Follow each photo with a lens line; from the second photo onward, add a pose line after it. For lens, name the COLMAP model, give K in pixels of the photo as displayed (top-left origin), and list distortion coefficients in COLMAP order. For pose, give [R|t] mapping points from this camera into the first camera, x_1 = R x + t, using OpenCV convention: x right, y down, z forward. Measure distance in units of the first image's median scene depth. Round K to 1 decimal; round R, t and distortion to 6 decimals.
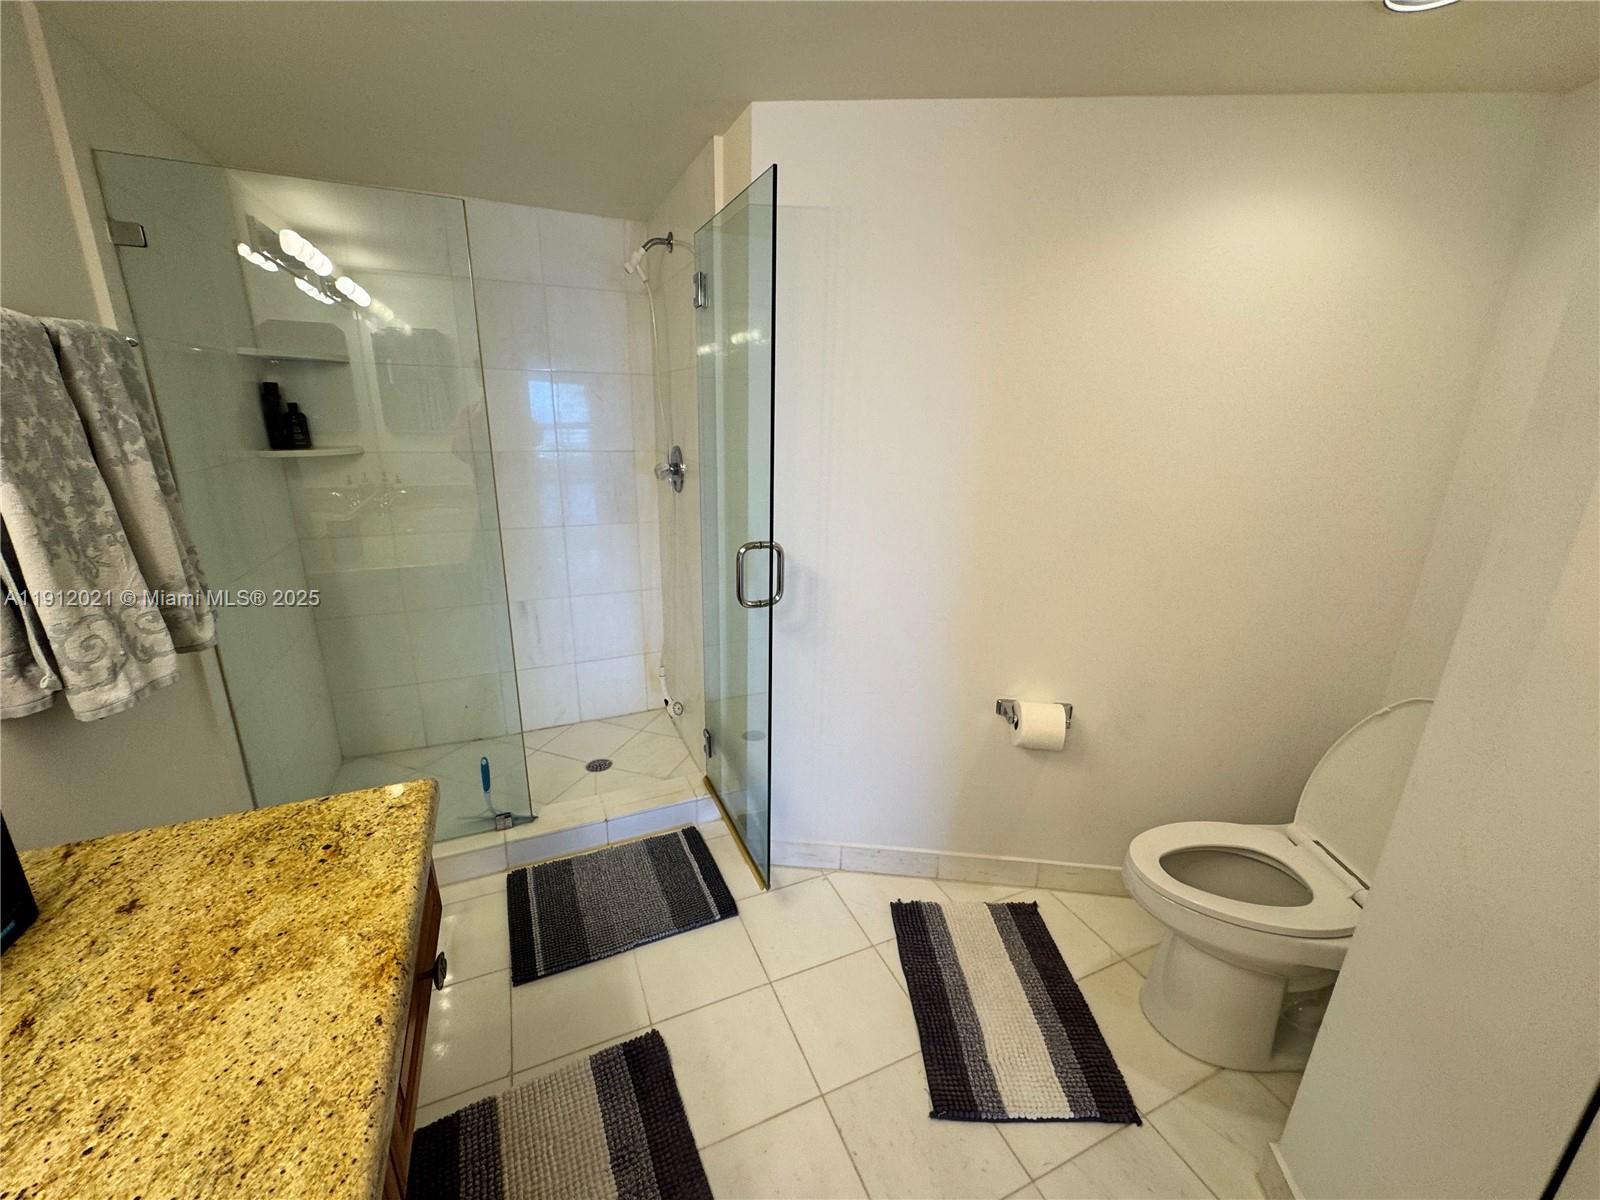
lens RADIAL K [[635.7, 0, 803.6], [0, 635.7, 599.3], [0, 0, 1]] dist [-0.002258, -0.000742]
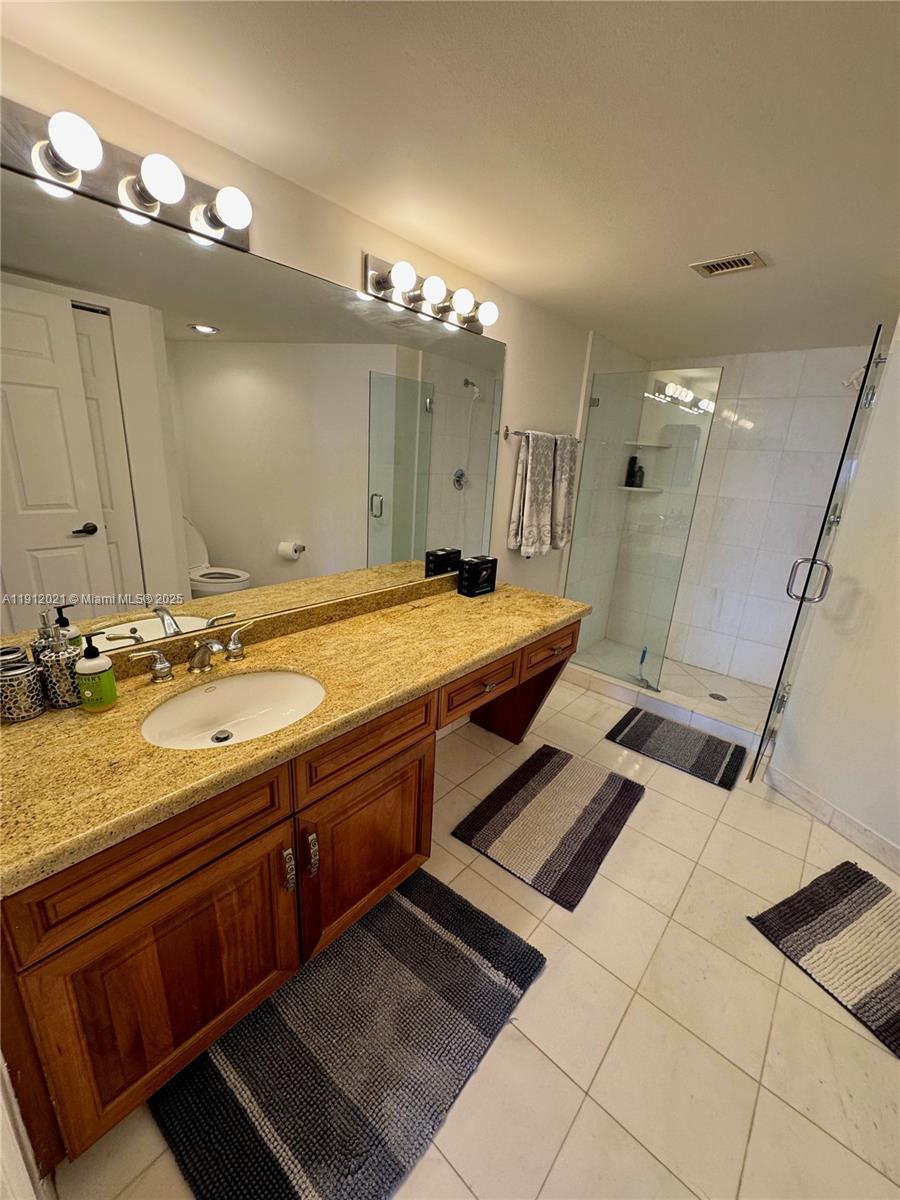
lens RADIAL K [[476.8, 0, 450.2], [0, 476.8, 598.6], [0, 0, 1]] dist [-0.002258, -0.000742]
pose [[0.417888, 0.263556, -0.869430, 0.677342], [-0.303037, 0.942626, 0.140091, 0.122757], [0.856469, 0.204927, 0.473779, -0.332017]]
